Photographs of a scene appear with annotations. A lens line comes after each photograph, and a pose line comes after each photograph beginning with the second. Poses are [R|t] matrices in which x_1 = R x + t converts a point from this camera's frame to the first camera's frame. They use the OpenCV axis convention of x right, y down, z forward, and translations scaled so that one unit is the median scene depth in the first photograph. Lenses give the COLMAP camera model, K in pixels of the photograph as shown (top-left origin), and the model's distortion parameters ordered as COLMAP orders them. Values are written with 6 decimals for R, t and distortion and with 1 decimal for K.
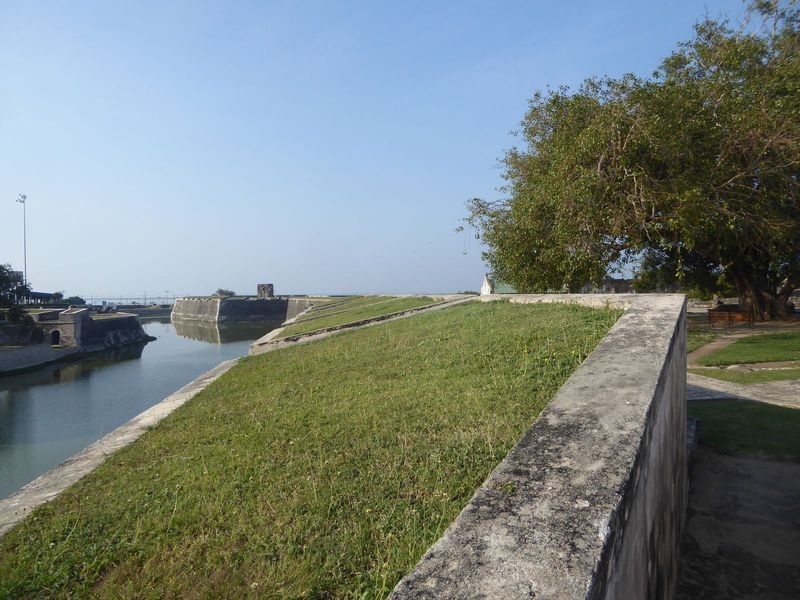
lens RADIAL K [[591.1, 0, 400.5], [0, 591.1, 300.5], [0, 0, 1]] dist [-0.032815, 0.020259]
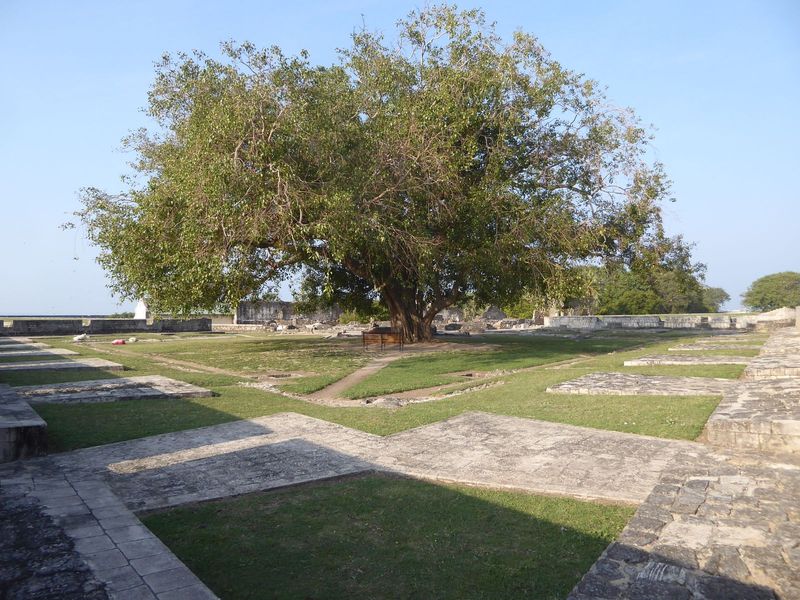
lens RADIAL K [[591.1, 0, 399.7], [0, 591.1, 301.3], [0, 0, 1]] dist [-0.032815, 0.020259]
pose [[0.860986, 0.023729, 0.508075, 0.090203], [-0.004402, 0.999221, -0.039207, 0.003368], [-0.508610, 0.031520, 0.860420, 0.143908]]
